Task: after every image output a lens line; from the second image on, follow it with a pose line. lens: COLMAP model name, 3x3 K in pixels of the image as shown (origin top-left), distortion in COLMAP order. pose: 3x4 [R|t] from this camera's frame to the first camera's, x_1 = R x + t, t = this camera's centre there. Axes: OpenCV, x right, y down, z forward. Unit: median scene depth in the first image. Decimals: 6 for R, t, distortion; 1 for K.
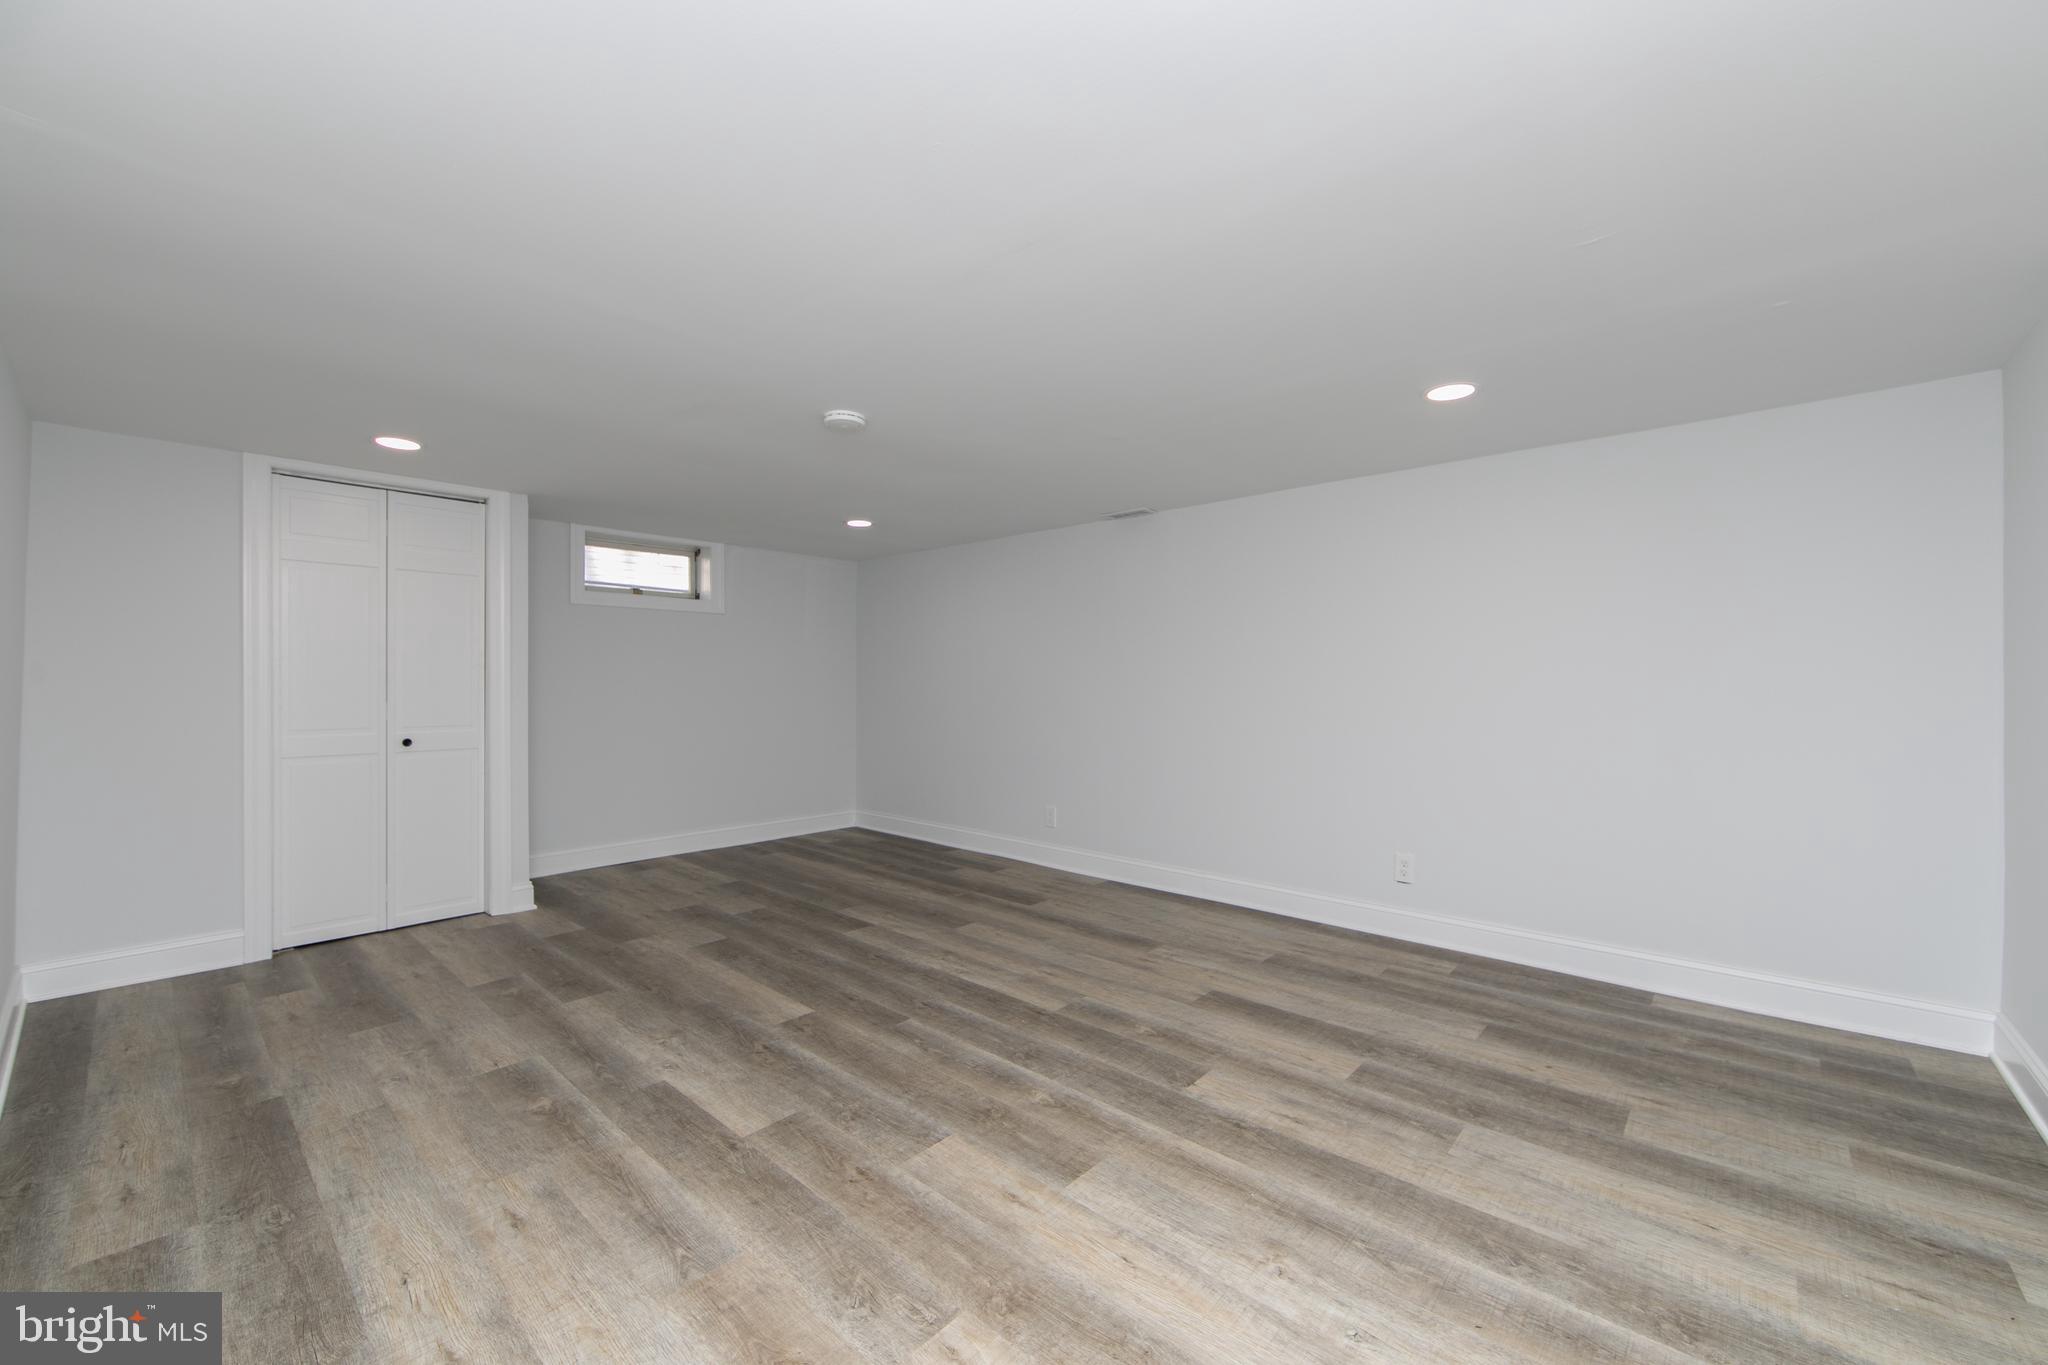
lens RADIAL K [[798.8, 0, 1043.1], [0, 798.8, 683.3], [0, 0, 1]] dist [-0.001504, -0.000138]
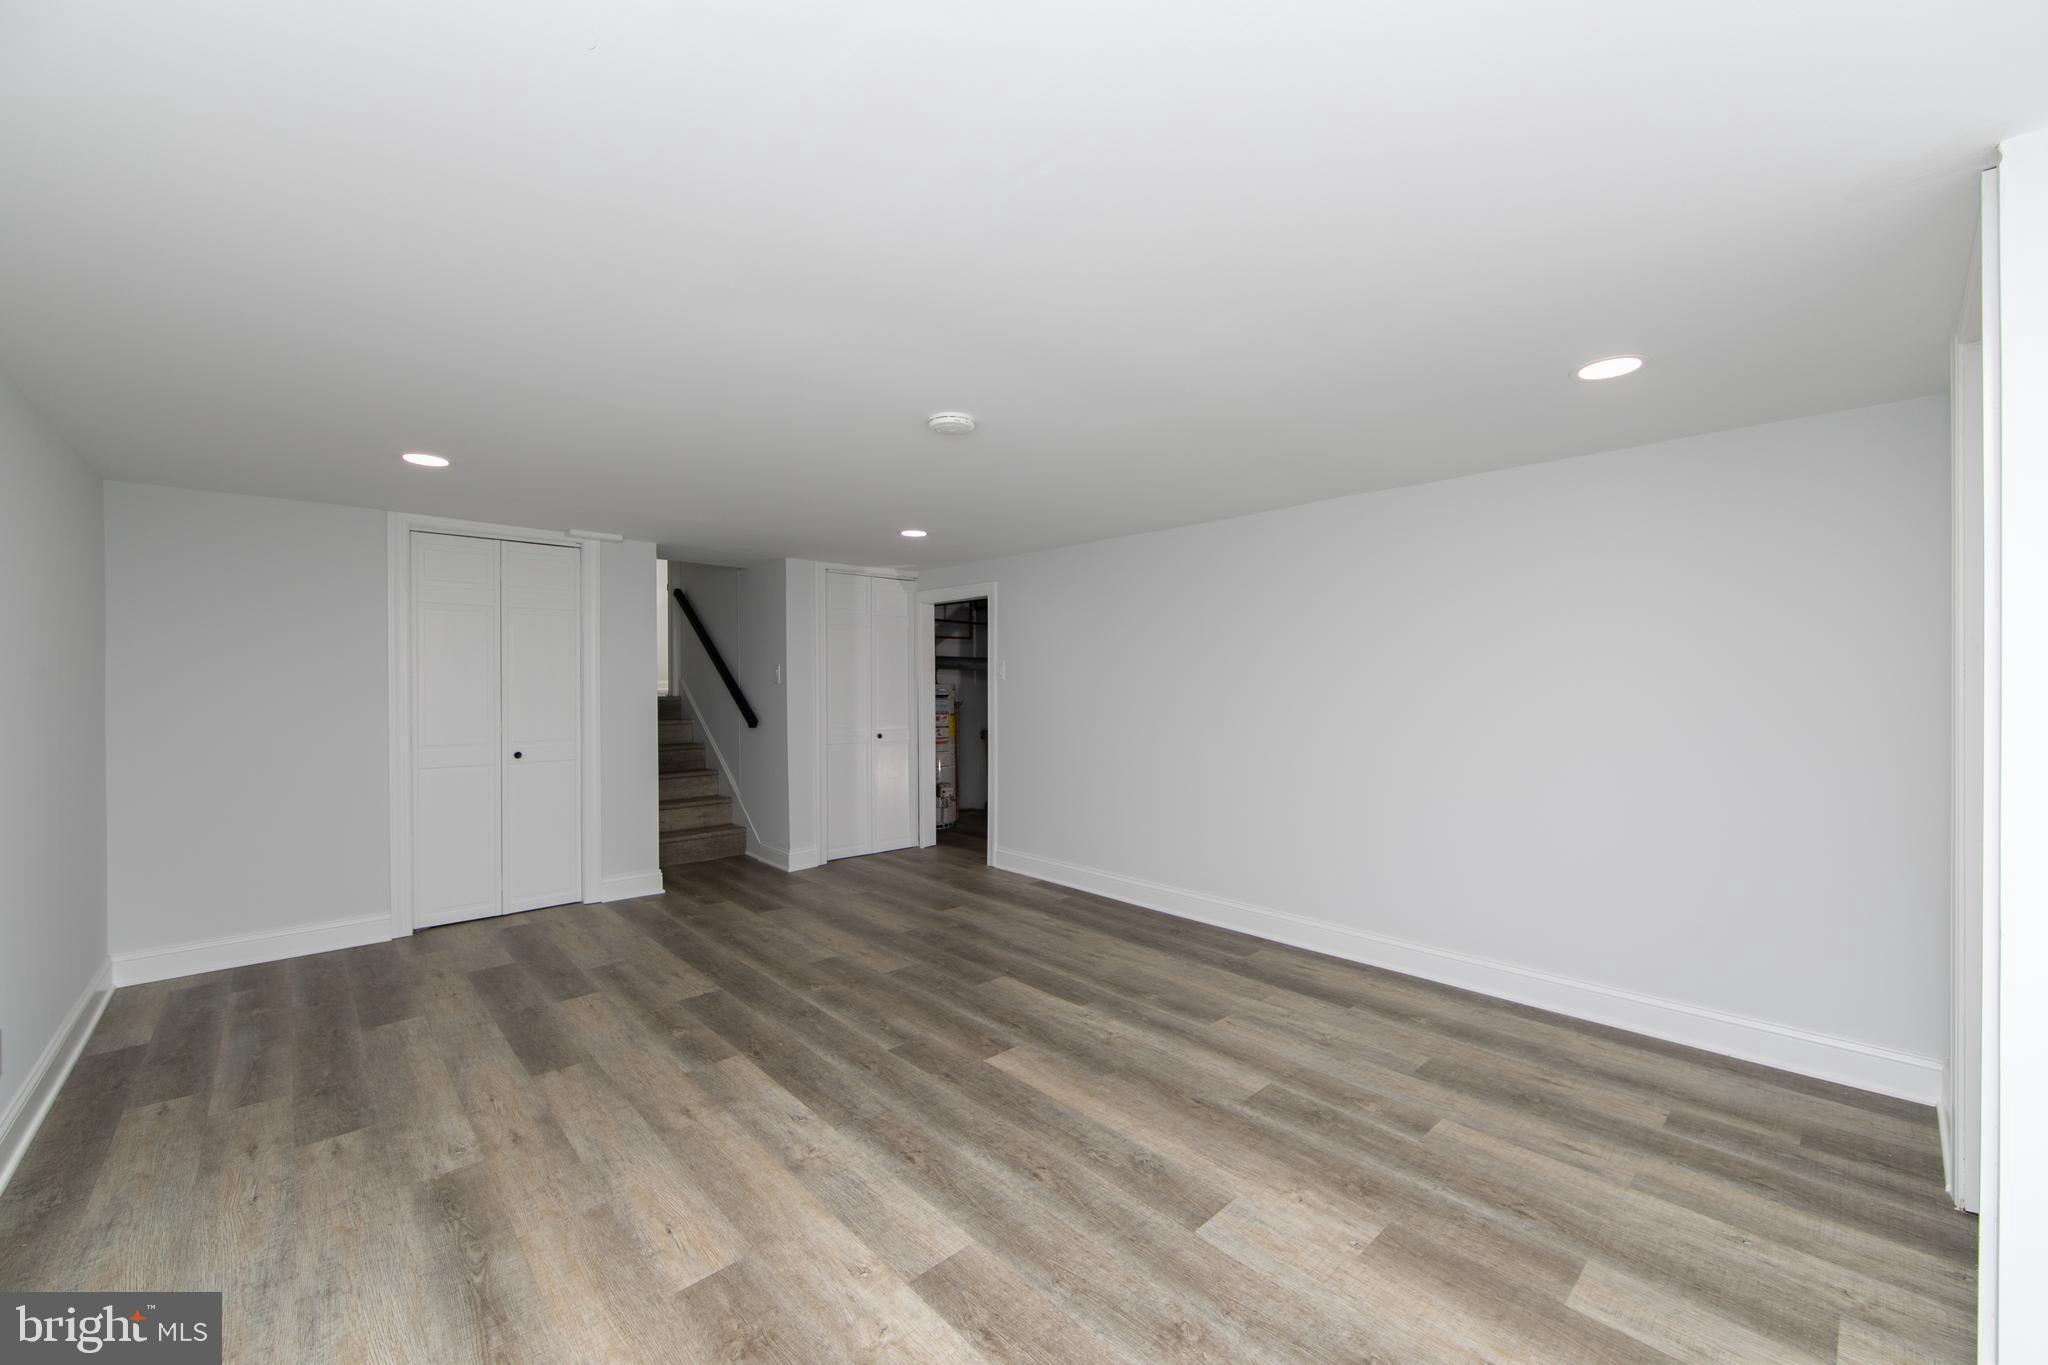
lens RADIAL K [[805.6, 0, 1024.0], [0, 805.6, 682.5], [0, 0, 1]] dist [-0.001875, 0.000256]
pose [[-0.993356, 0.003425, 0.115031, -0.454789], [0.003666, 0.999992, 0.001877, -0.041004], [-0.115024, 0.002286, -0.993360, 1.988333]]
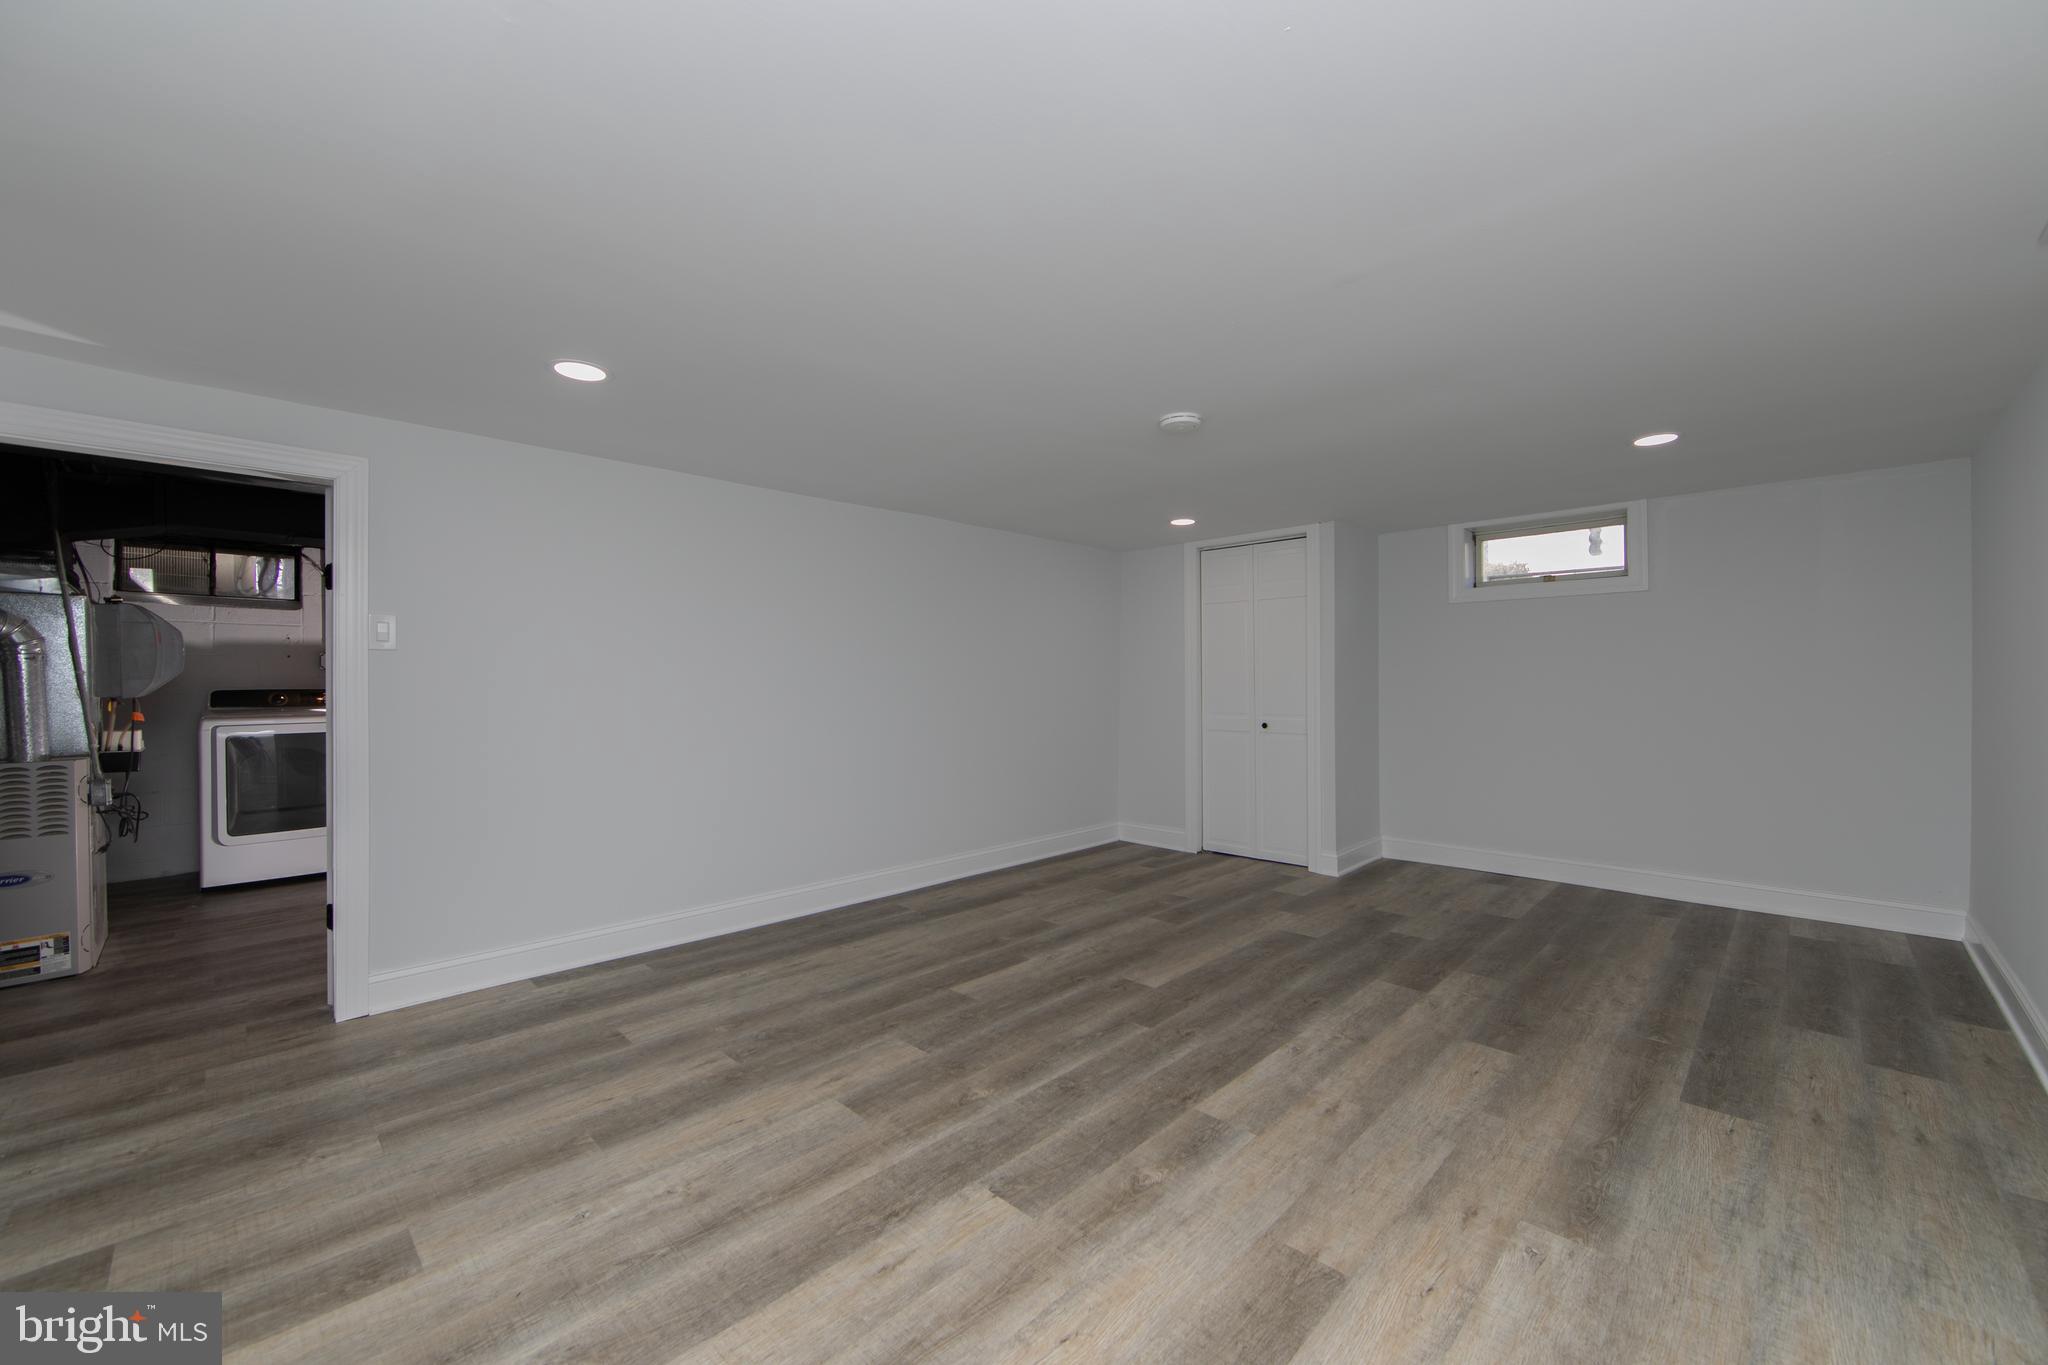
lens RADIAL K [[805.6, 0, 1024.0], [0, 805.6, 682.5], [0, 0, 1]] dist [-0.001875, 0.000256]
pose [[-0.061539, -0.001041, -0.998104, 0.825295], [0.003815, 0.999992, -0.001278, -0.000076], [0.998097, -0.003887, -0.061535, 0.913344]]
